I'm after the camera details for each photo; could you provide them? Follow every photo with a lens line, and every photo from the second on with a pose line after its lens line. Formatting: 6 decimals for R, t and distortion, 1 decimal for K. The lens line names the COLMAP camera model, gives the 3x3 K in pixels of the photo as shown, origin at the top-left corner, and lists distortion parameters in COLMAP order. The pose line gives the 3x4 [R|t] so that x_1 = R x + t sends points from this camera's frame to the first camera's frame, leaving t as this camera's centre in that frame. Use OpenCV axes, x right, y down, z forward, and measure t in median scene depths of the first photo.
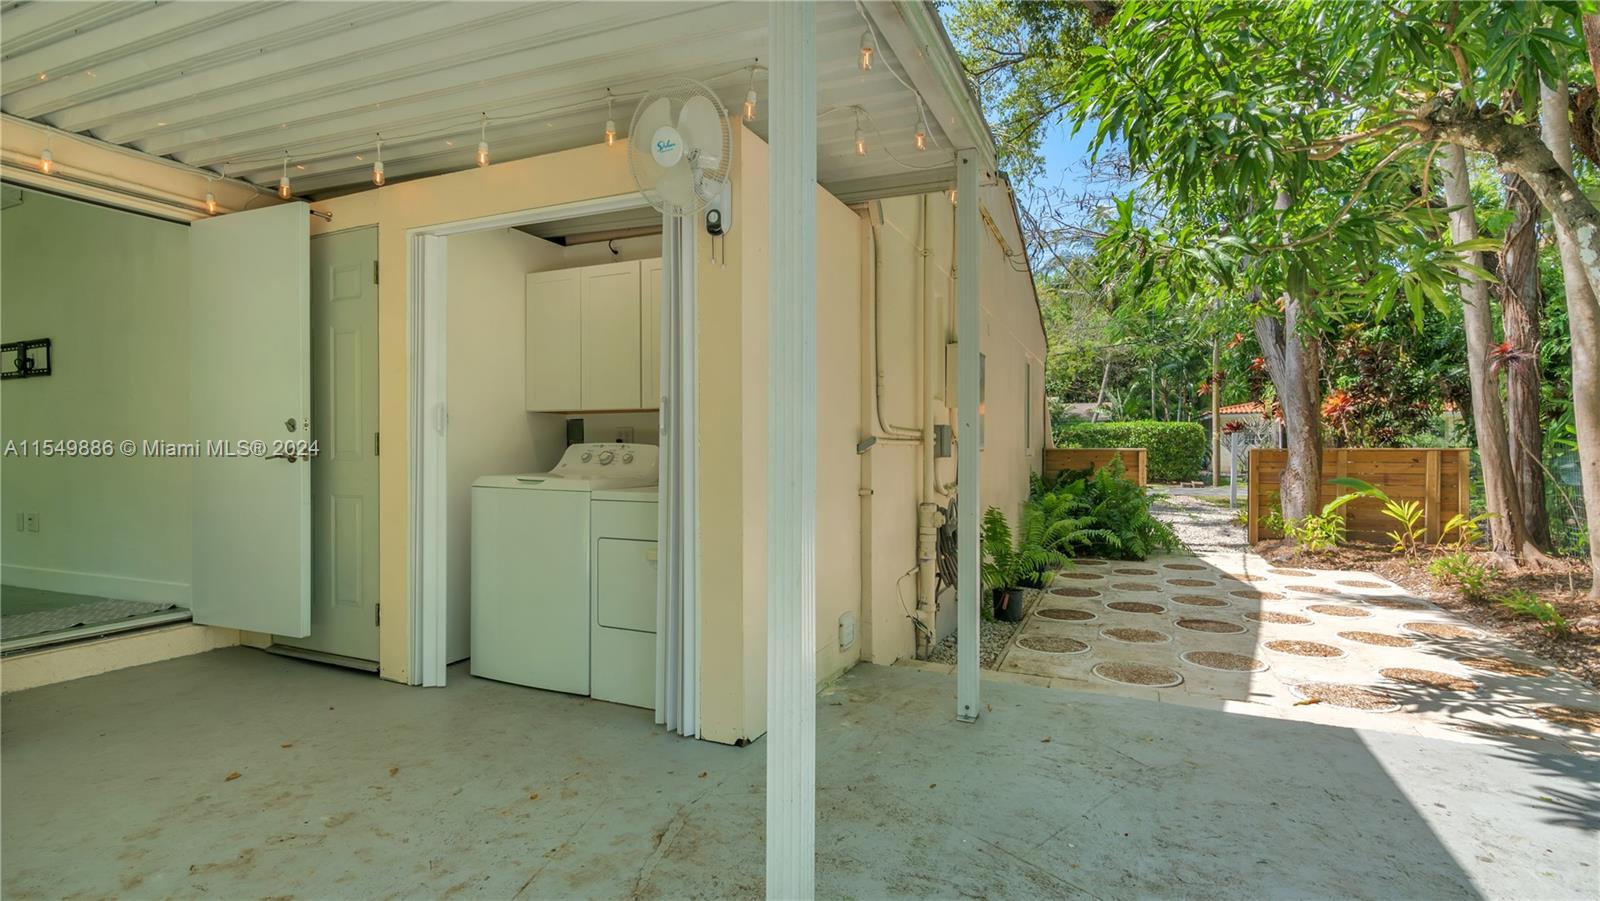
lens RADIAL K [[765.0, 0, 793.7], [0, 765.0, 454.1], [0, 0, 1]] dist [-0.006398, 0.001712]
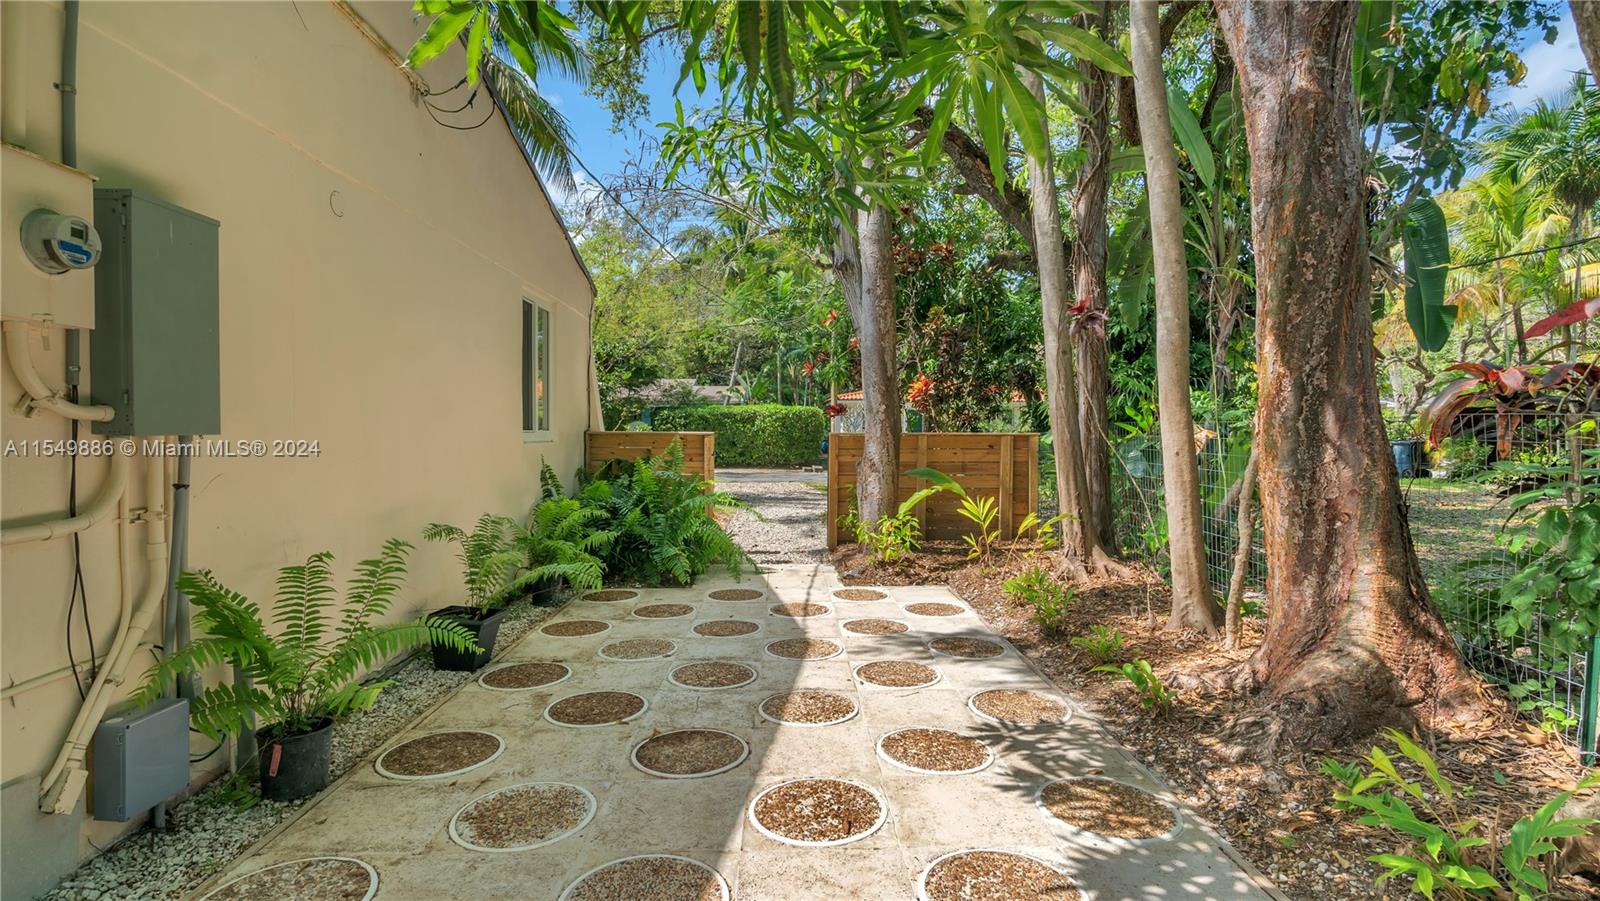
lens RADIAL K [[765.0, 0, 802.6], [0, 765.0, 443.7], [0, 0, 1]] dist [-0.006398, 0.001712]
pose [[0.903852, -0.001293, 0.427843, 0.250190], [-0.002112, 0.999970, 0.007484, -0.001808], [-0.427840, -0.007668, 0.903822, 0.305055]]
